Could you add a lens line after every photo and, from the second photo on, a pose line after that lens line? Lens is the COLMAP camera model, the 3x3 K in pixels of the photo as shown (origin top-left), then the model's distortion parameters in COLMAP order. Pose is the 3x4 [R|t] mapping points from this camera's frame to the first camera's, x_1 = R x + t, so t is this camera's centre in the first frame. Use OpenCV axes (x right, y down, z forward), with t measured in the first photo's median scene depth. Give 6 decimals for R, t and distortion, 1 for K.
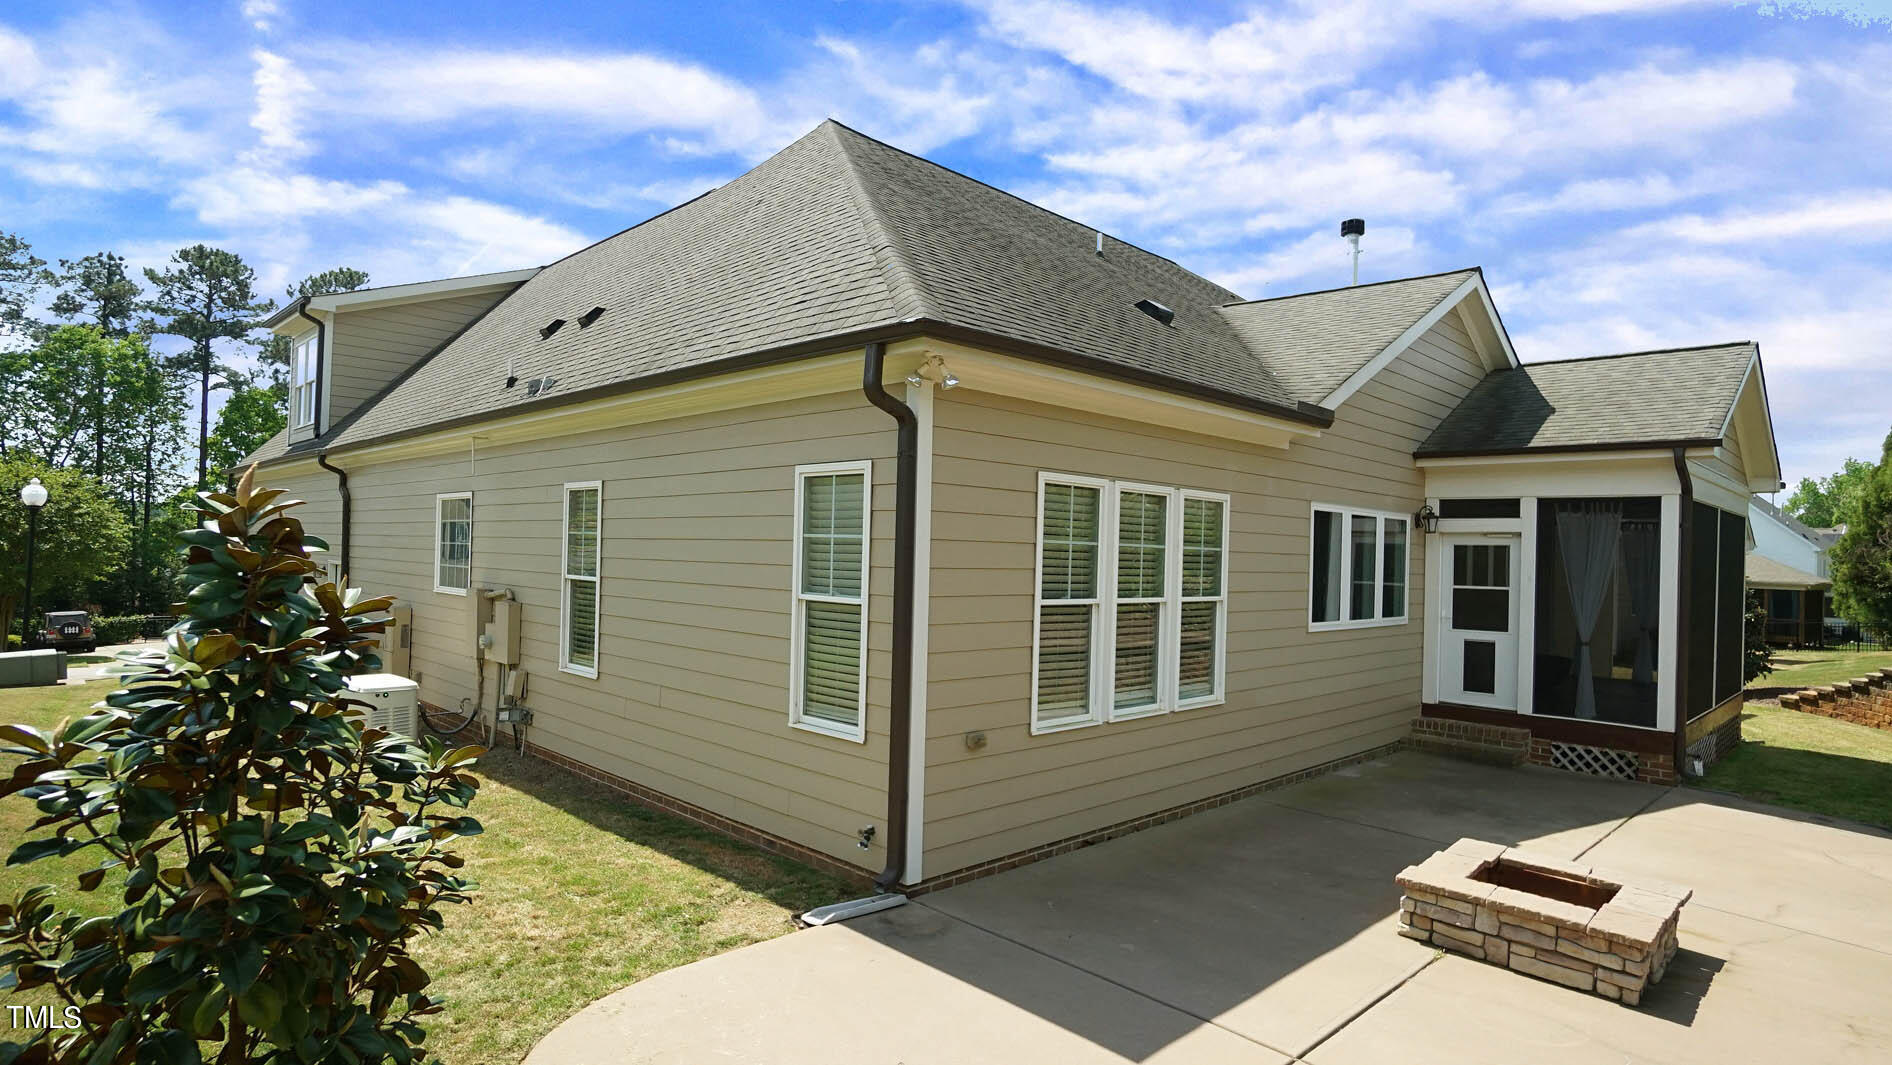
lens RADIAL K [[998.7, 0, 937.8], [0, 998.7, 542.8], [0, 0, 1]] dist [-0.042271, 0.026314]
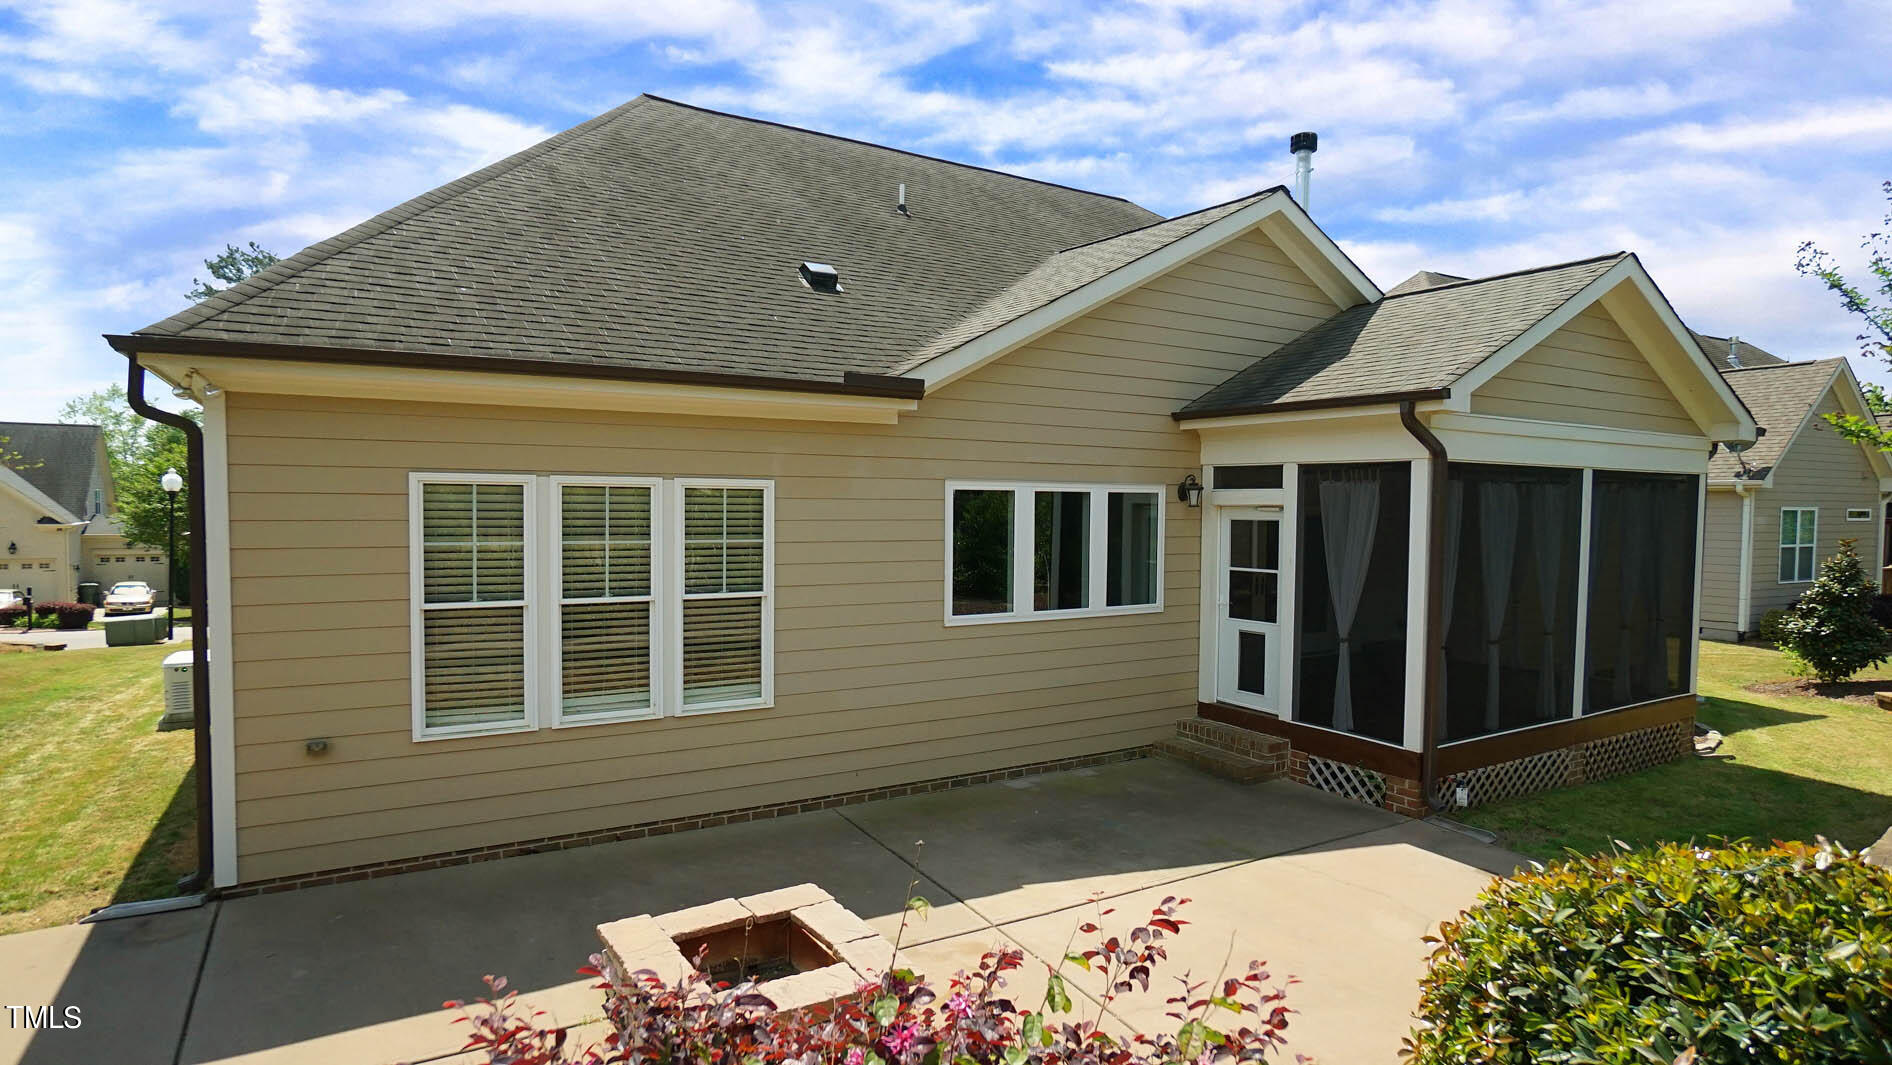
lens RADIAL K [[998.7, 0, 937.8], [0, 998.7, 542.8], [0, 0, 1]] dist [-0.042271, 0.026314]
pose [[0.972471, -0.008878, -0.232854, 0.568754], [0.019642, 0.998841, 0.043949, -0.024685], [0.232194, -0.047313, 0.971518, 0.125998]]
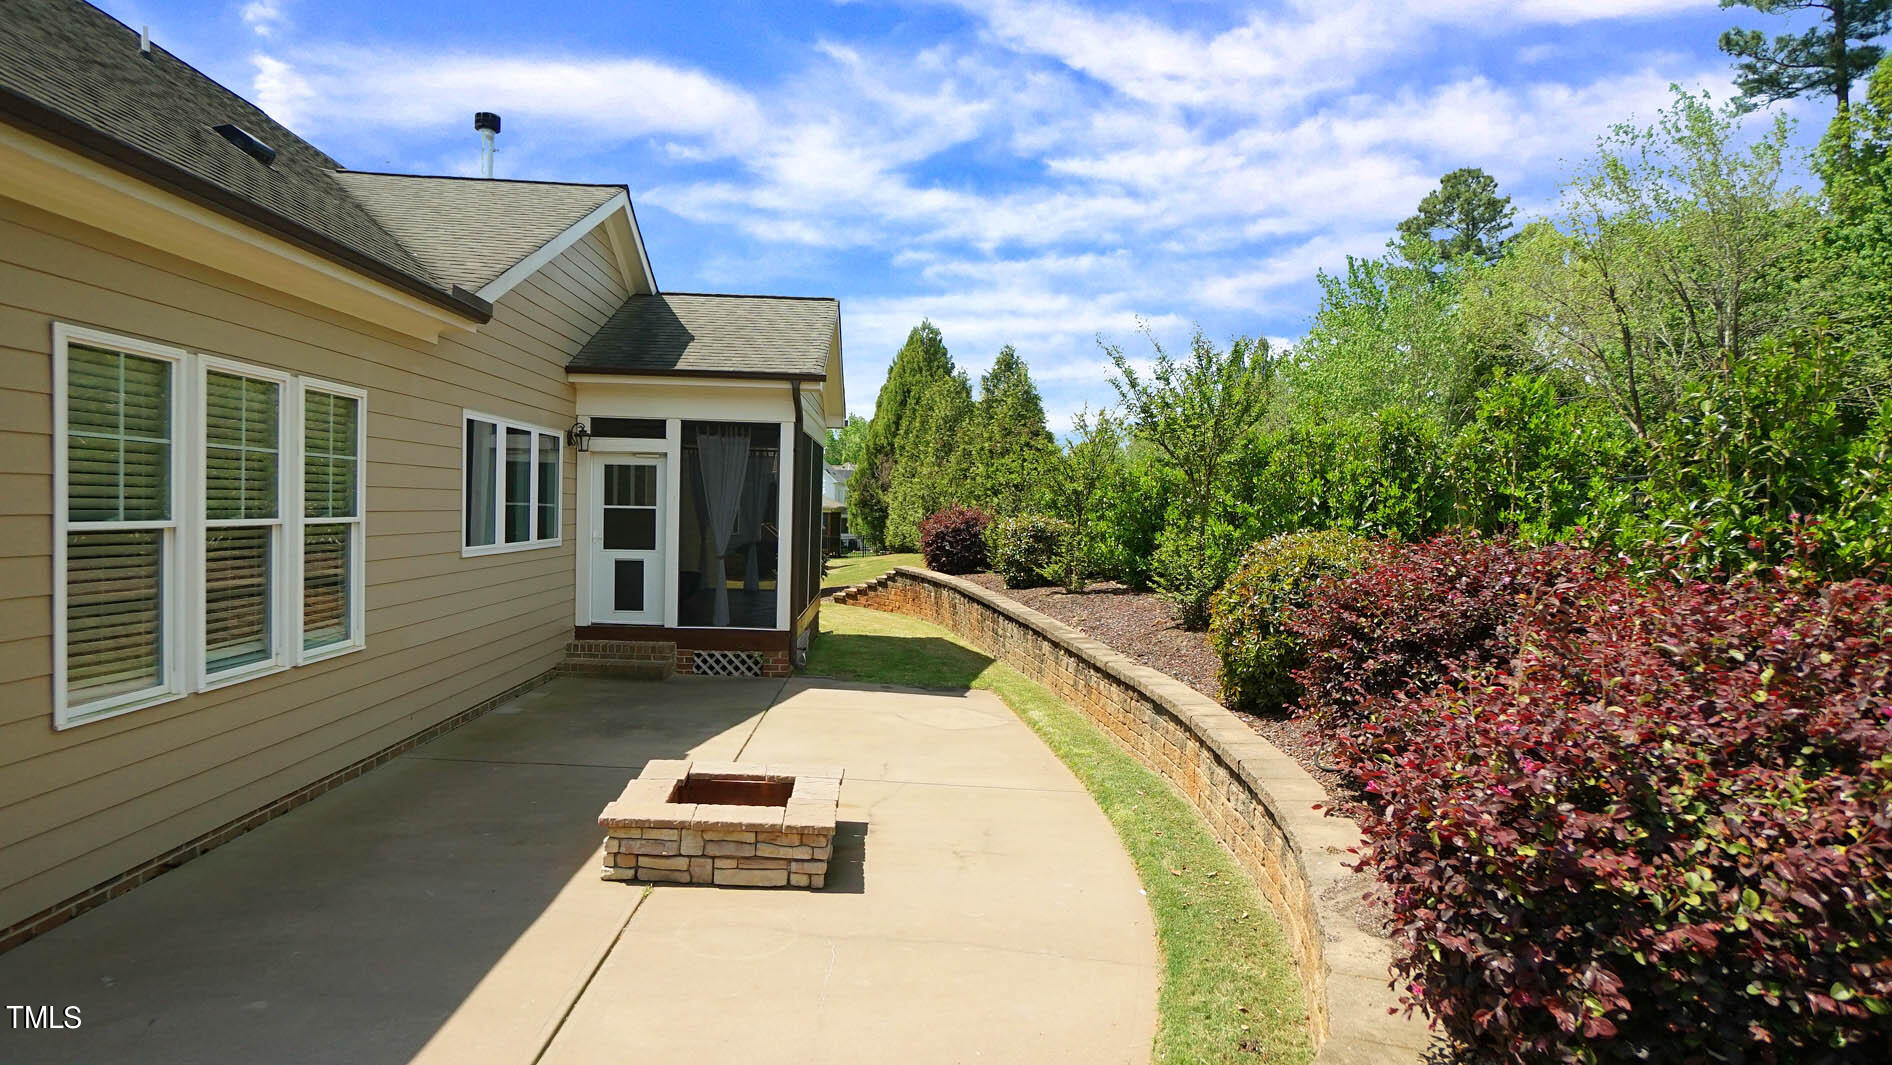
lens RADIAL K [[998.7, 0, 937.8], [0, 998.7, 542.8], [0, 0, 1]] dist [-0.042271, 0.026314]
pose [[0.668320, -0.036620, 0.742972, 0.004583], [-0.016191, 0.997835, 0.063746, 0.014043], [-0.743698, -0.054632, 0.666280, 0.104227]]
